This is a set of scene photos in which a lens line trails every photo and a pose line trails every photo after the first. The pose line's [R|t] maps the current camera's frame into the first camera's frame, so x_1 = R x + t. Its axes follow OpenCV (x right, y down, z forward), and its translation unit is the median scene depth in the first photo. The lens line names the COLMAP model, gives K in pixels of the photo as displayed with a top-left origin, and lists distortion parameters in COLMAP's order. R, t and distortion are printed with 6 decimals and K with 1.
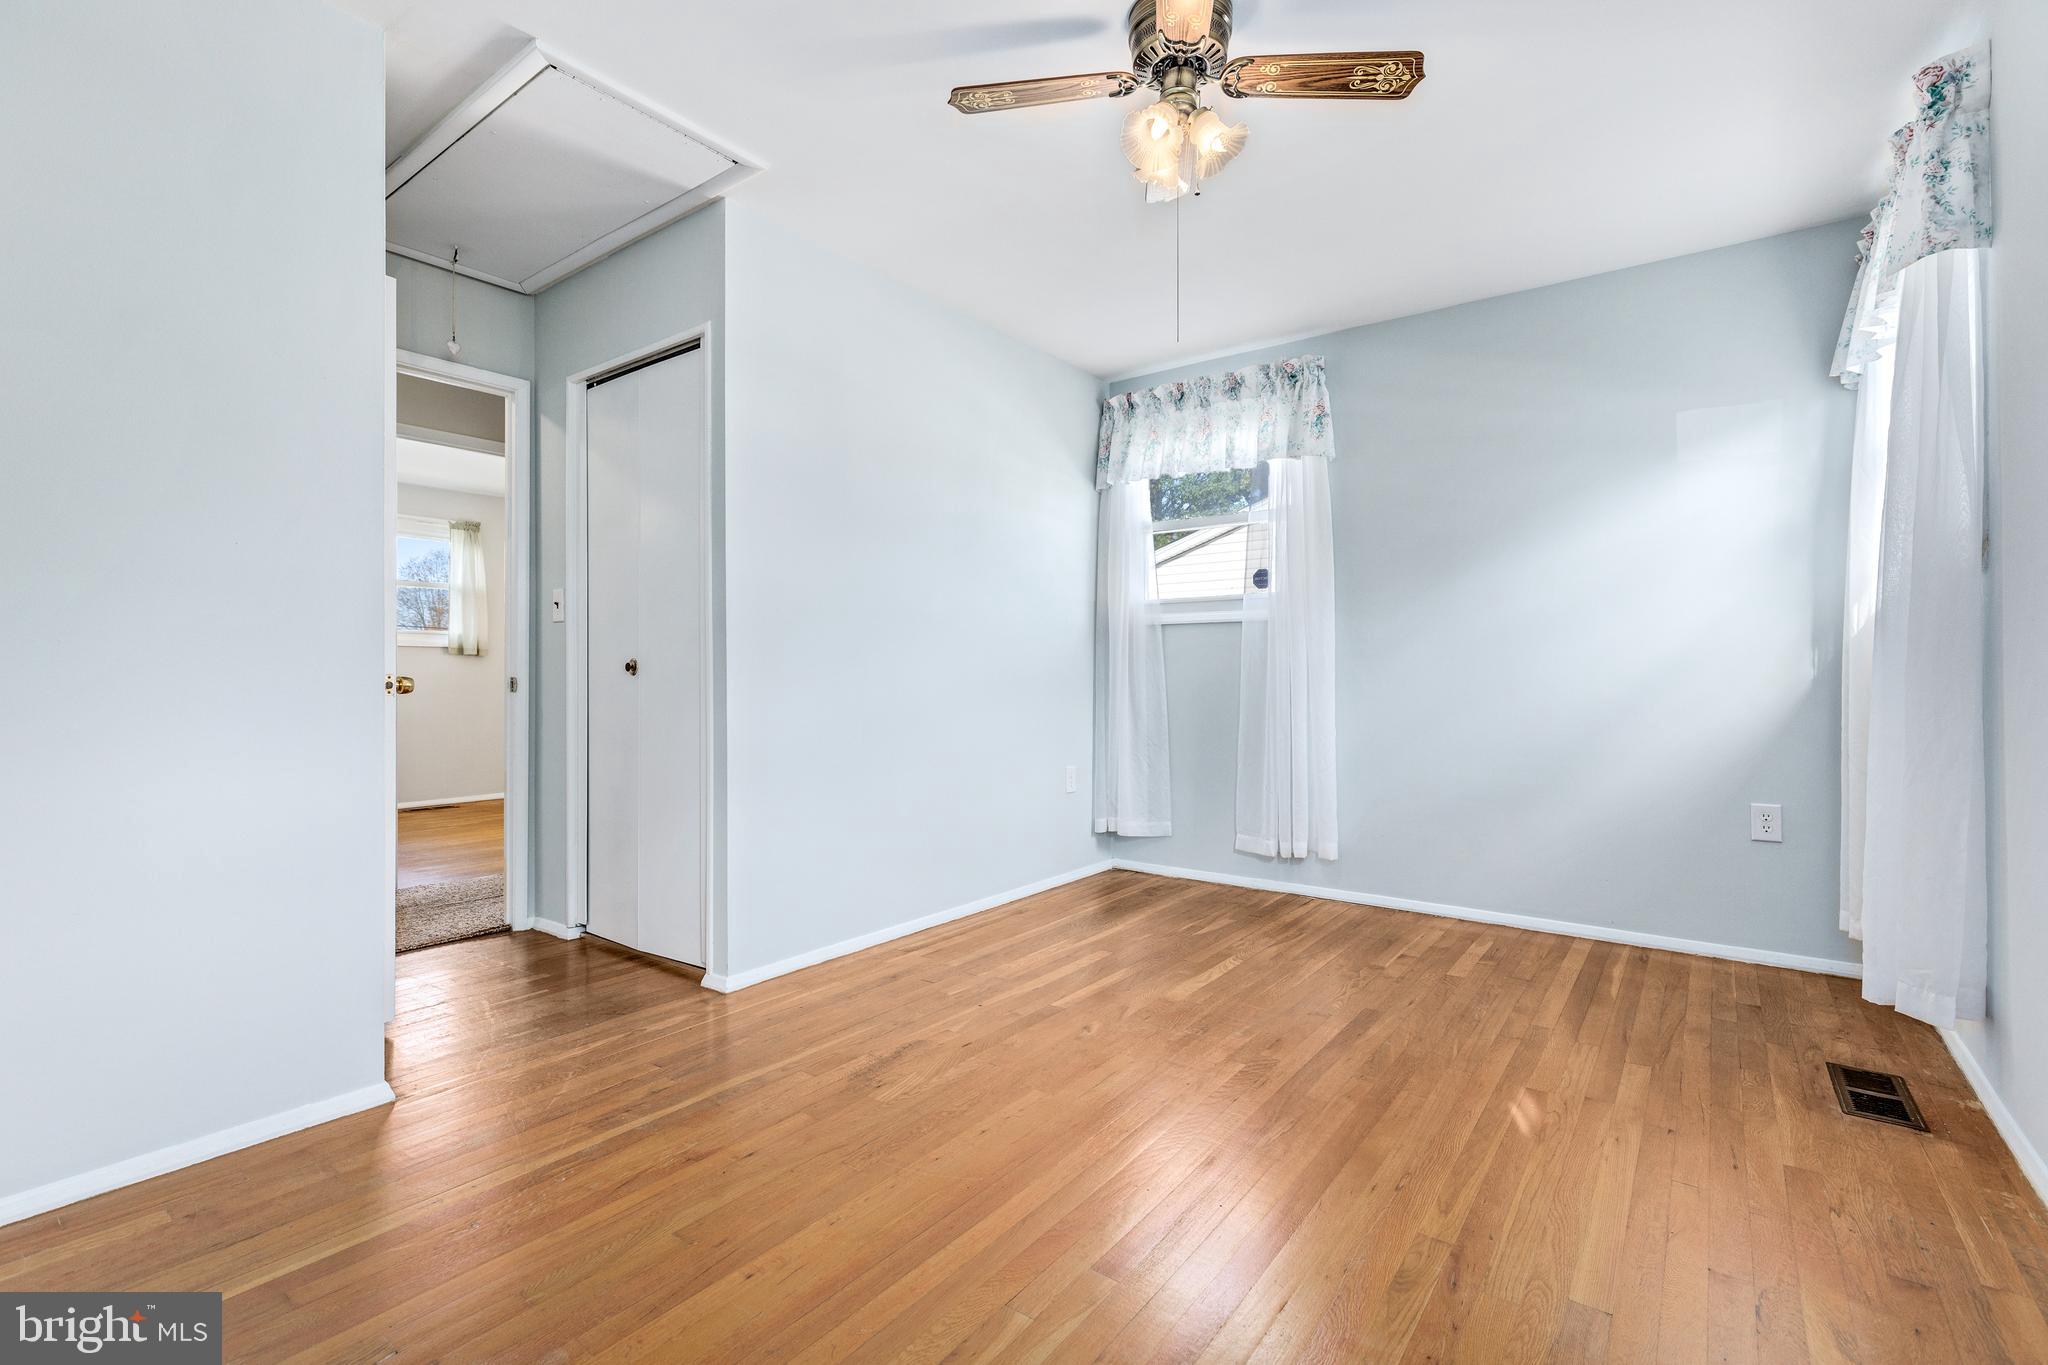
lens RADIAL K [[936.5, 0, 1017.4], [0, 936.5, 680.7], [0, 0, 1]] dist [0.009121, -0.000451]
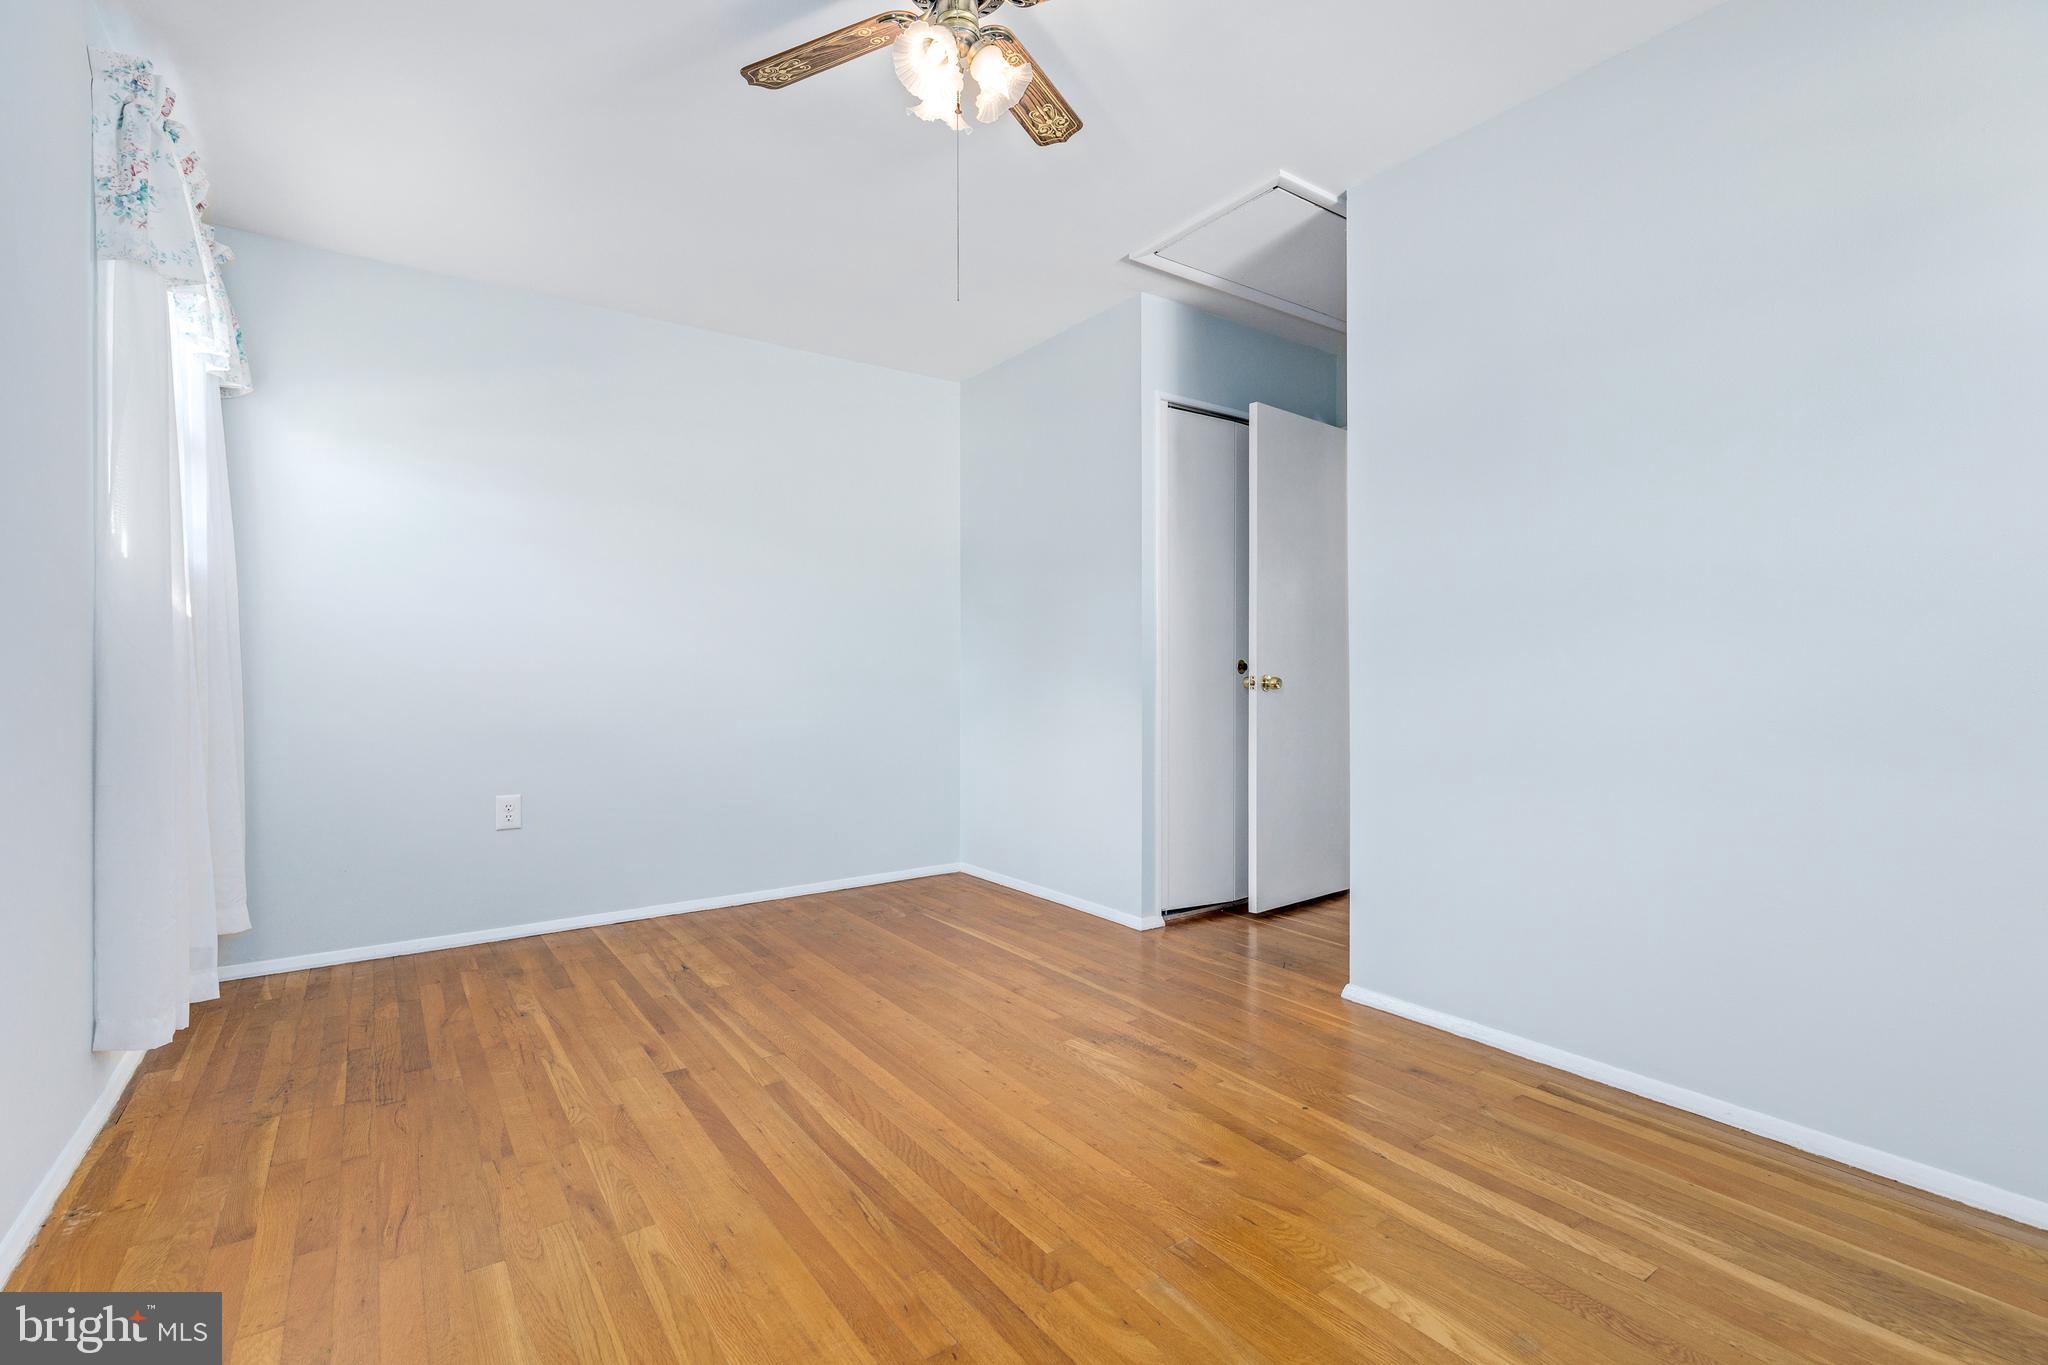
lens RADIAL K [[936.5, 0, 1017.4], [0, 936.5, 680.7], [0, 0, 1]] dist [0.009121, -0.000451]
pose [[-0.320326, 0.004667, -0.947296, 0.868172], [-0.002225, 0.999981, 0.005679, -0.007588], [0.947305, 0.003927, -0.320310, 1.164860]]
